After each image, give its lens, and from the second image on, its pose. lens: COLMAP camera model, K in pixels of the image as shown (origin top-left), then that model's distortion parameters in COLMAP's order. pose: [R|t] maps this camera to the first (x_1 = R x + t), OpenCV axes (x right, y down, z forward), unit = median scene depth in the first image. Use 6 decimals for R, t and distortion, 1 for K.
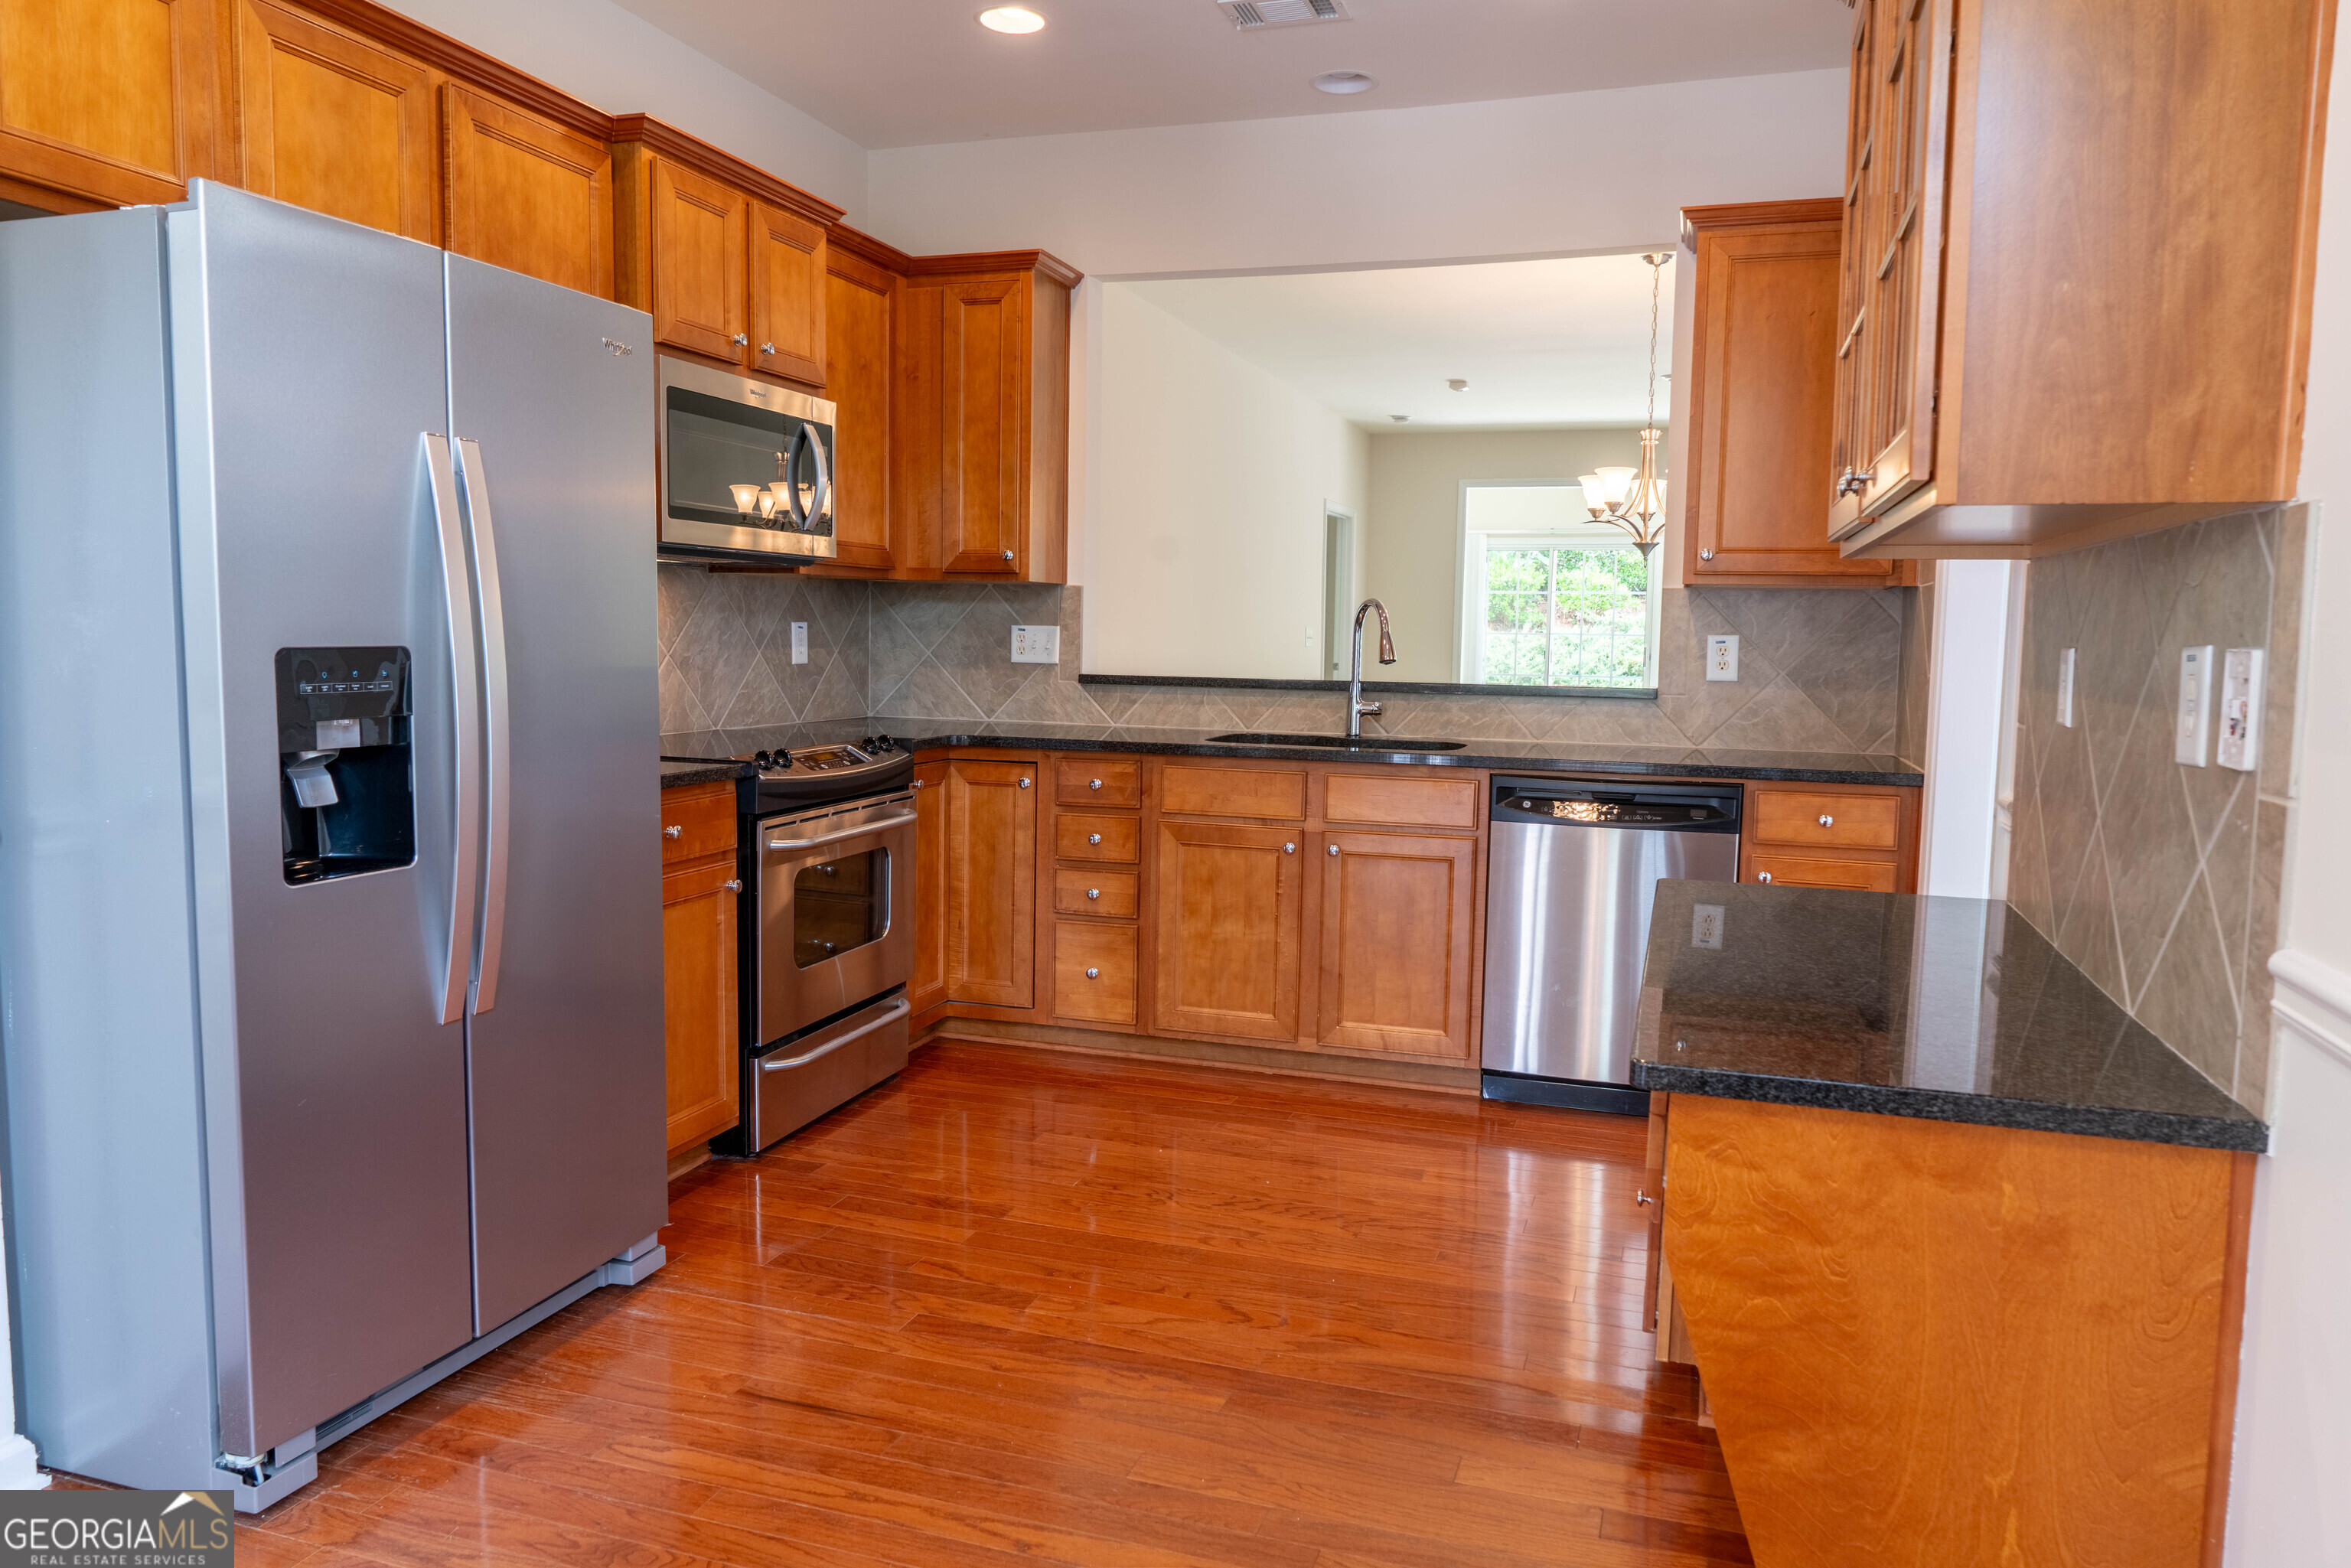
lens RADIAL K [[1570.5, 0, 1175.1], [0, 1570.5, 778.1], [0, 0, 1]] dist [-0.017323, 0.001766]
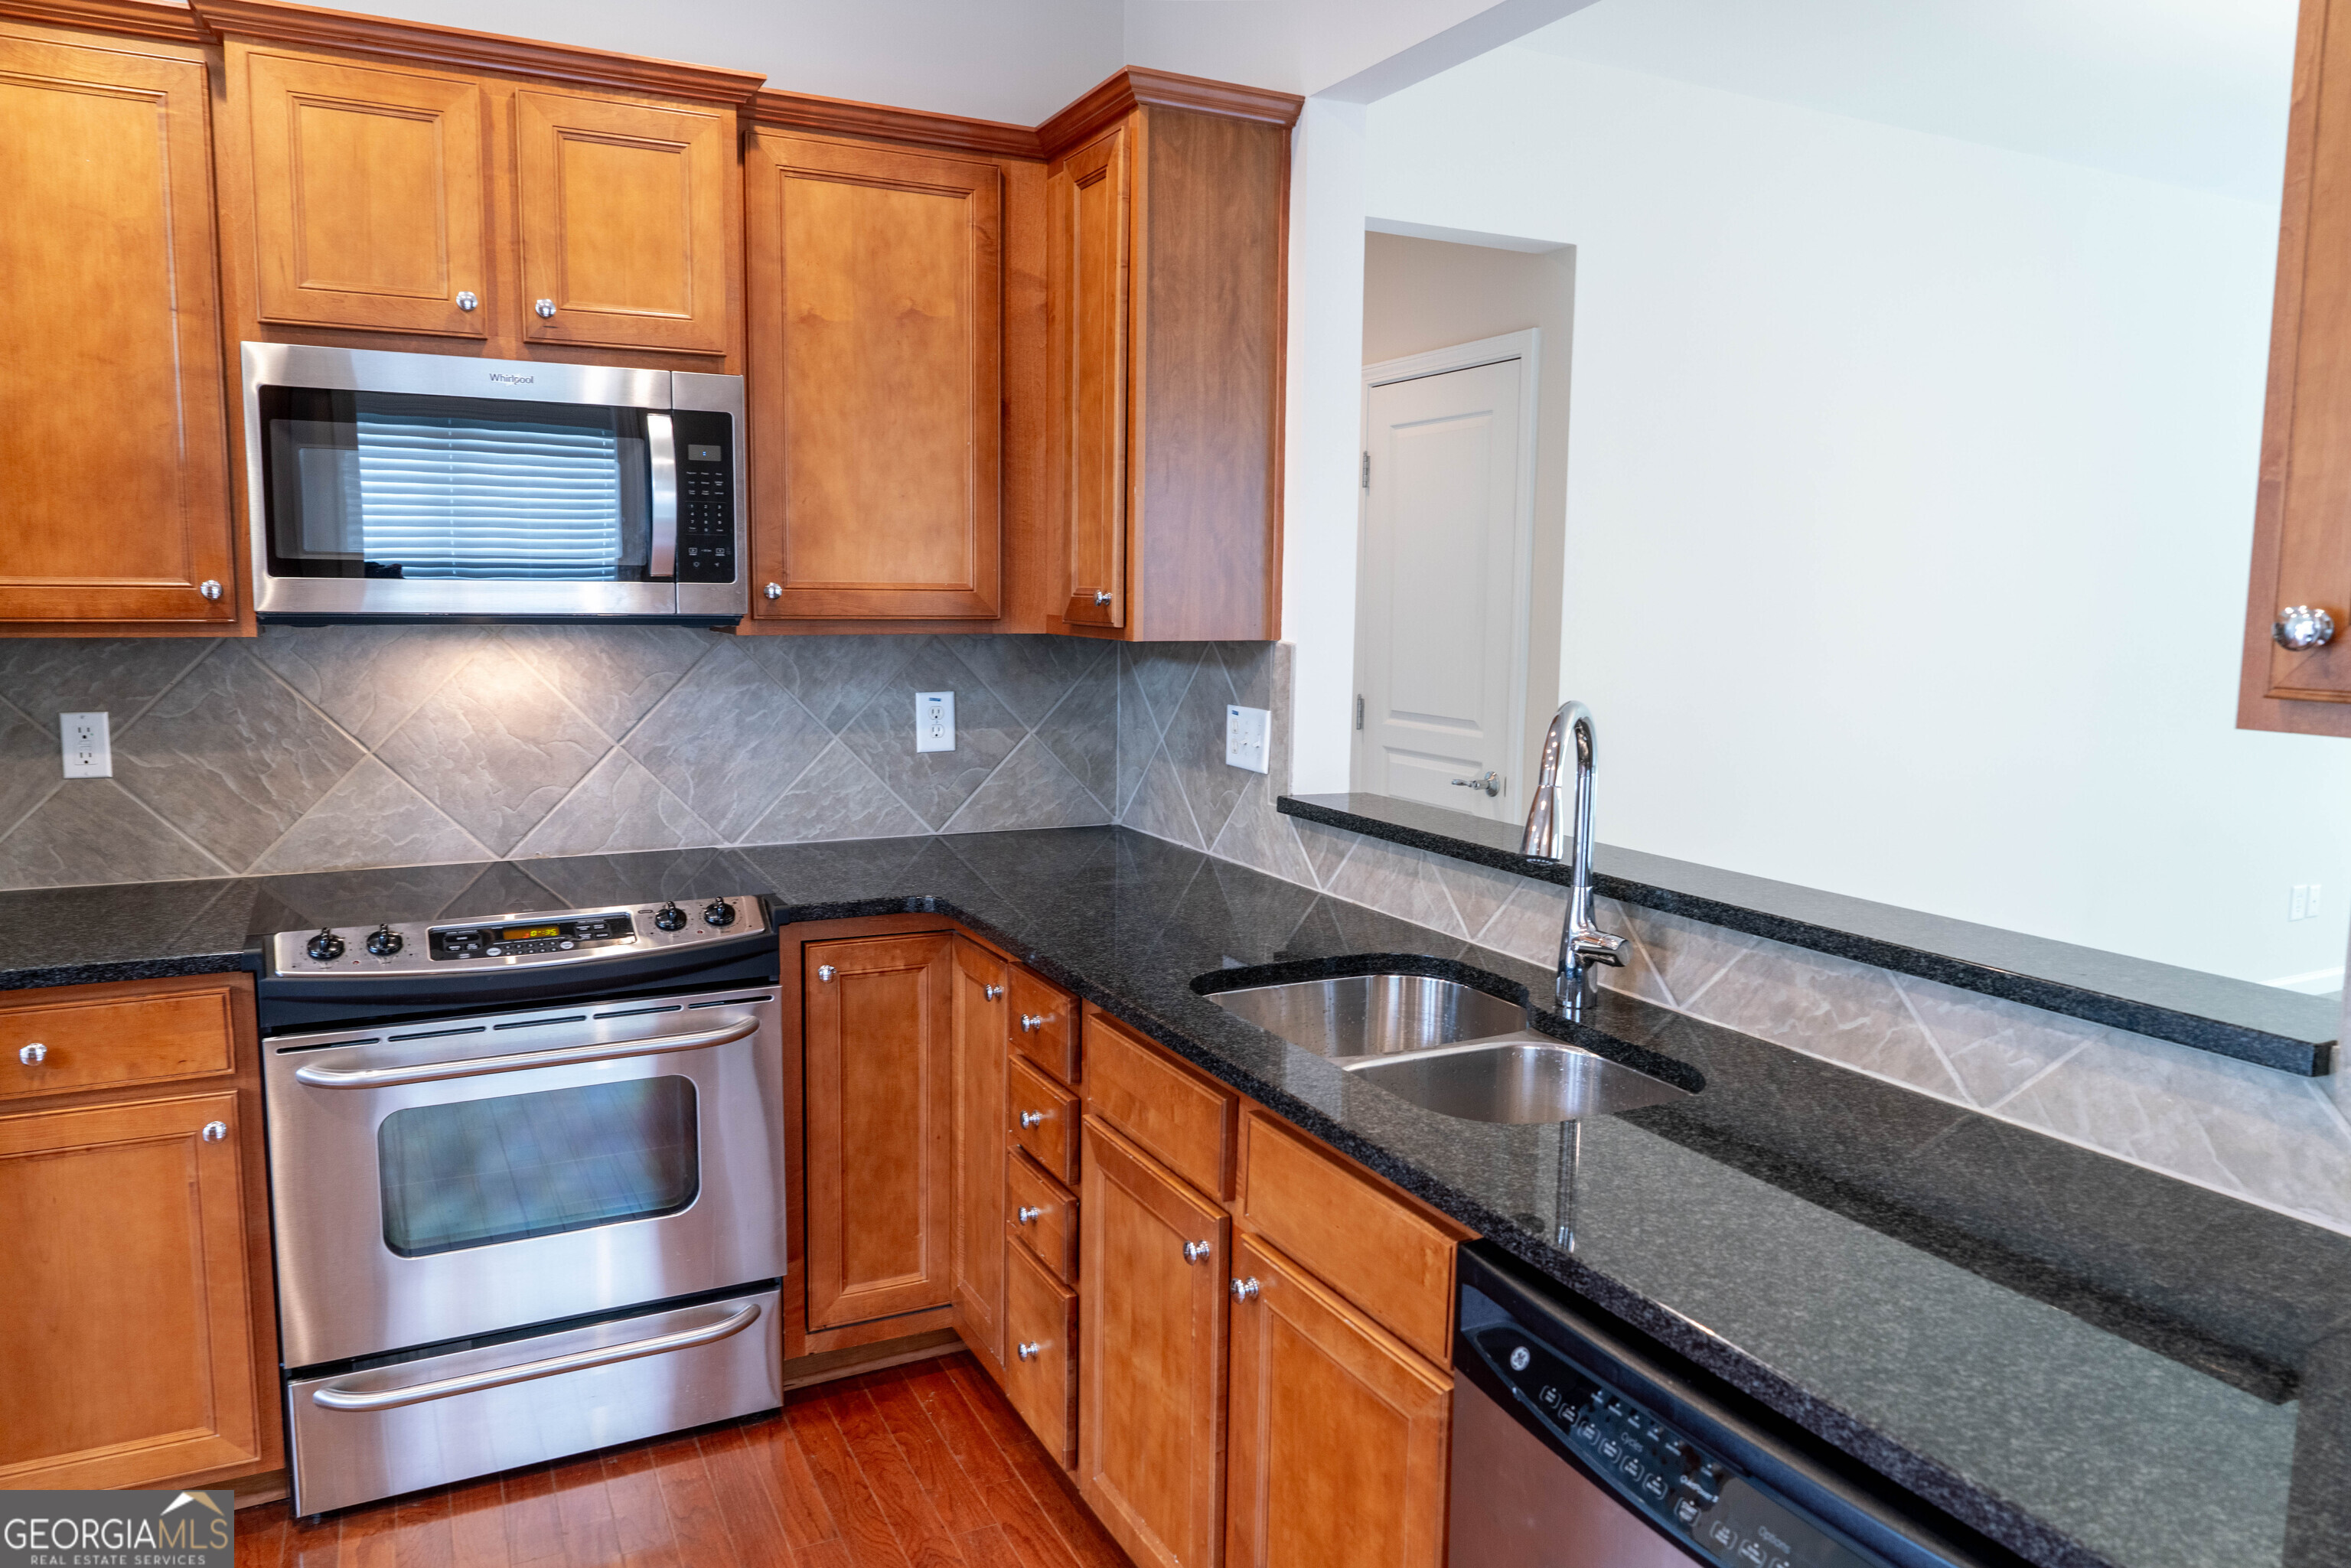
lens RADIAL K [[1570.5, 0, 1179.4], [0, 1570.5, 775.1], [0, 0, 1]] dist [-0.017323, 0.001766]
pose [[0.712119, 0.076532, -0.697875, 0.365735], [-0.068582, 0.996870, 0.039339, -0.108583], [0.698701, 0.019848, 0.715139, 0.641509]]
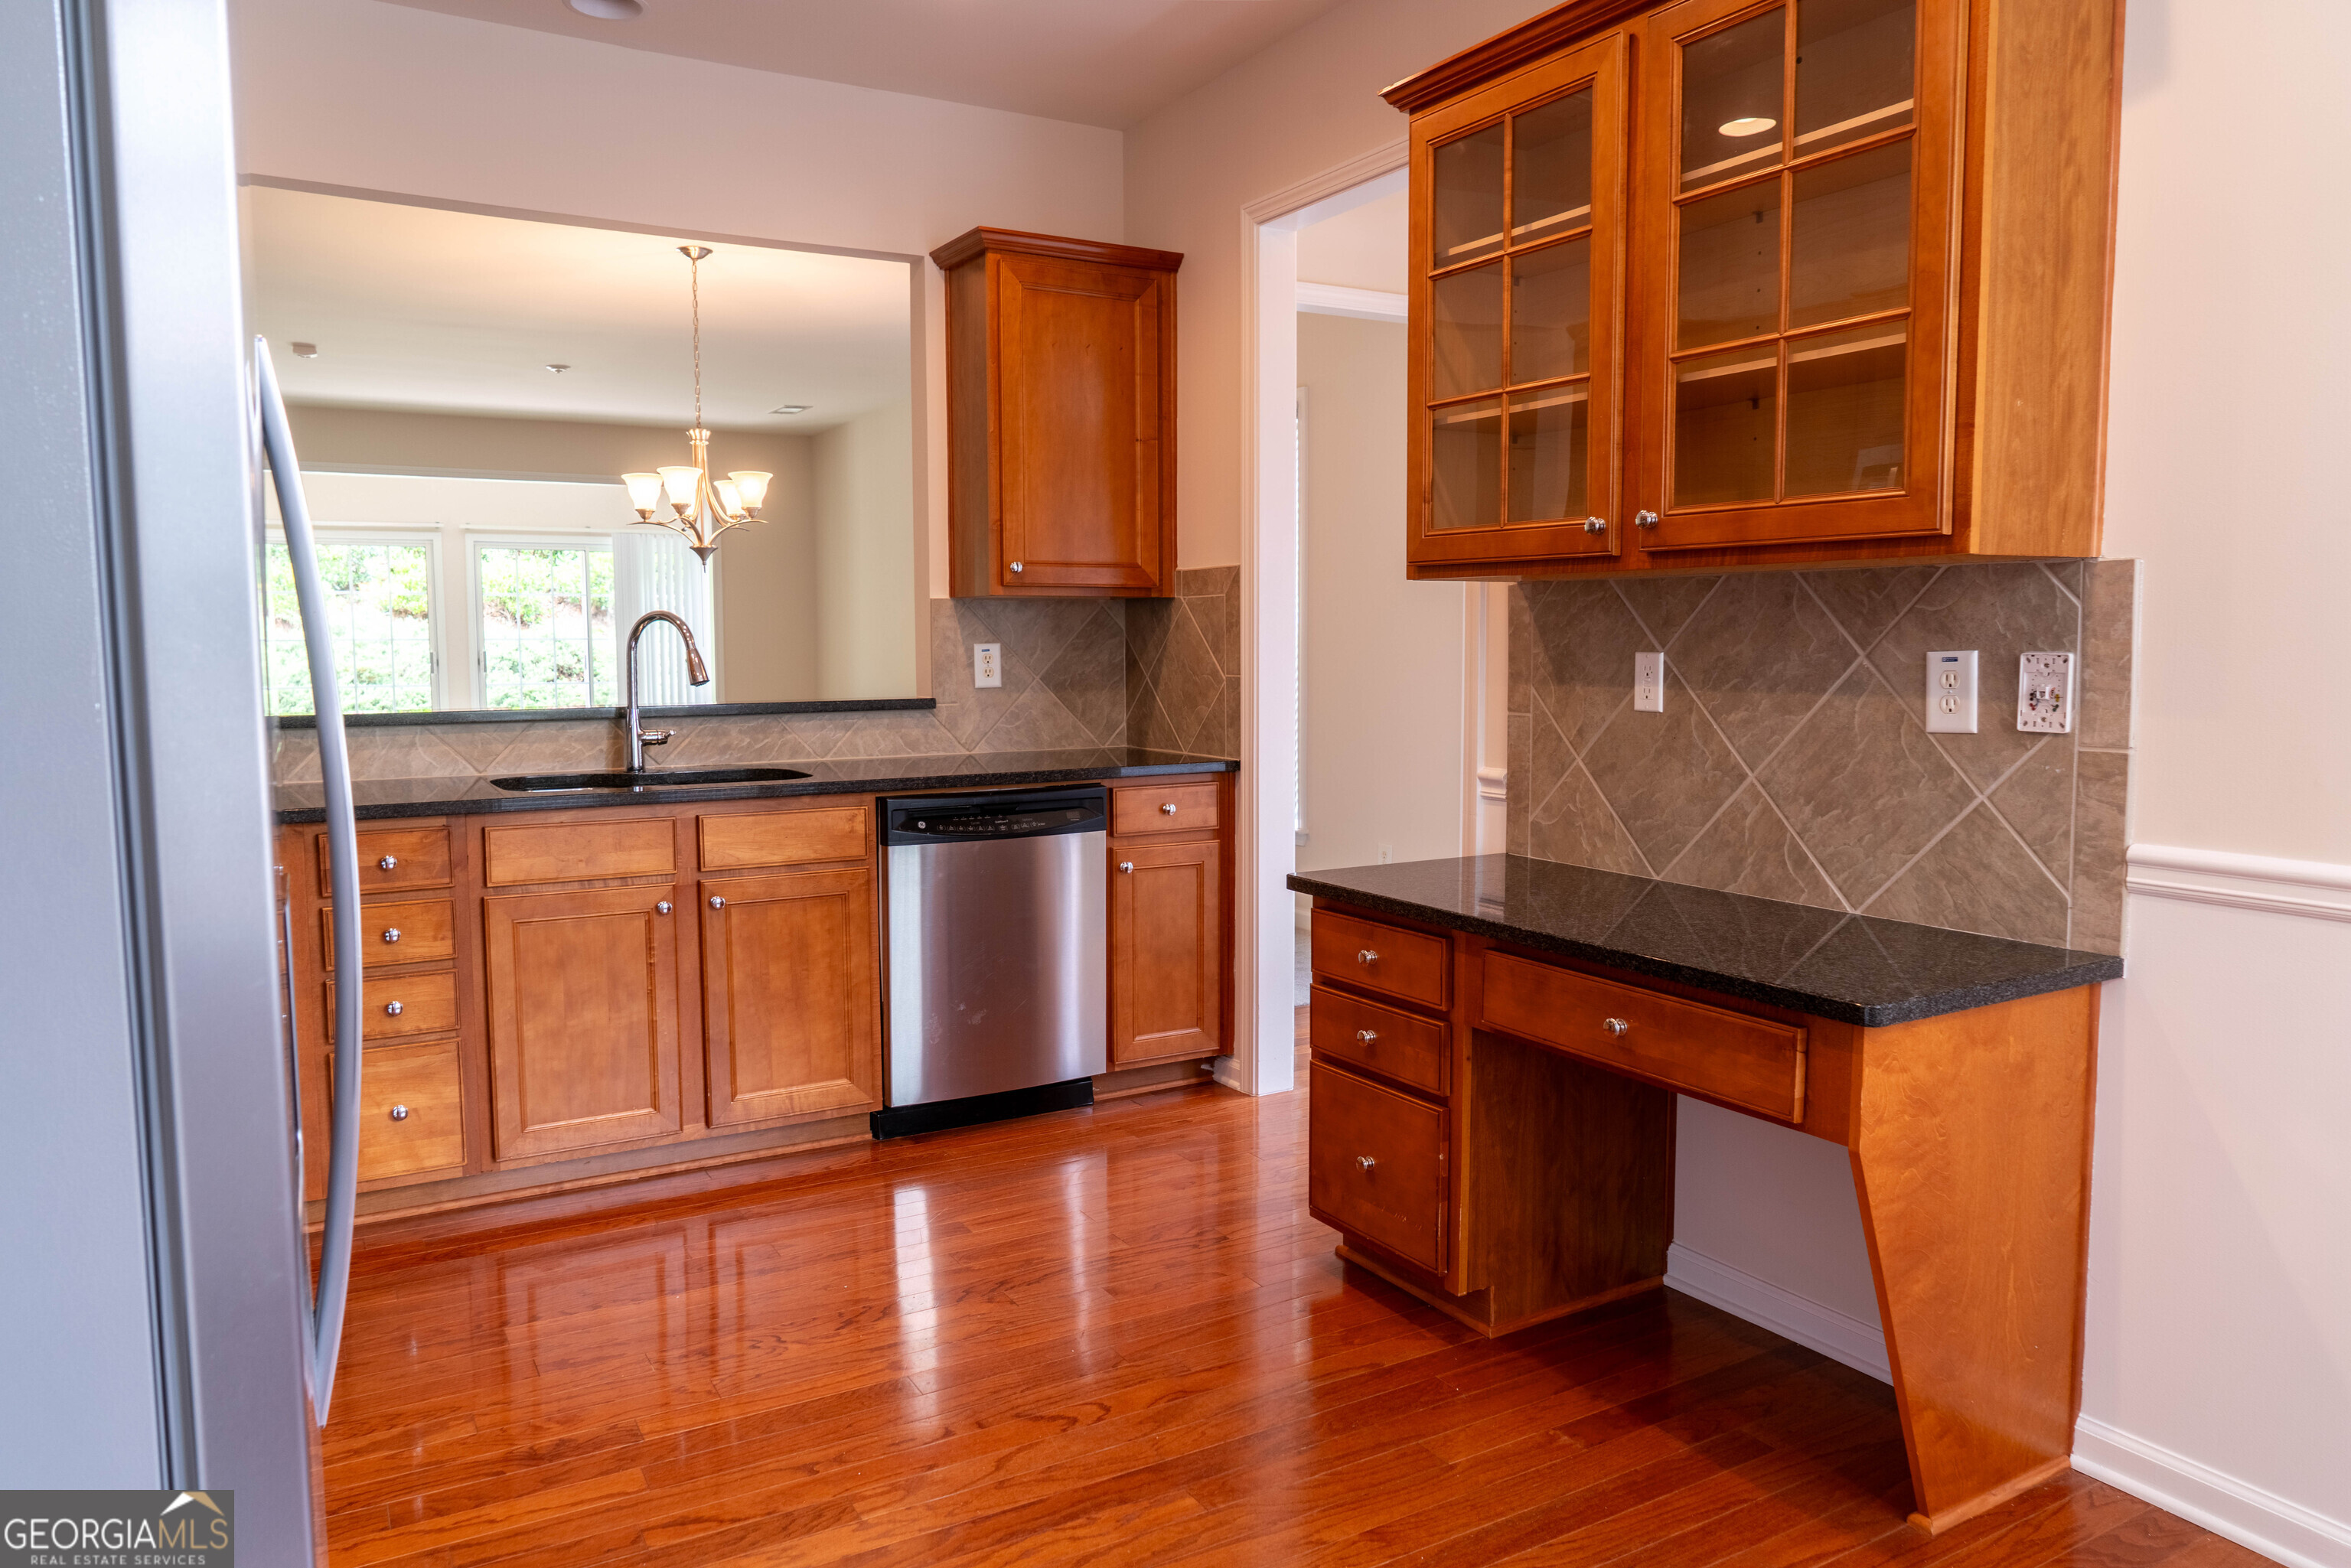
lens RADIAL K [[1570.5, 0, 1174.7], [0, 1570.5, 779.2], [0, 0, 1]] dist [-0.017323, 0.001766]
pose [[0.657869, -0.087241, 0.748062, -0.358947], [0.085934, 0.995476, 0.040521, -0.033621], [-0.748213, 0.037627, 0.662390, 0.223987]]
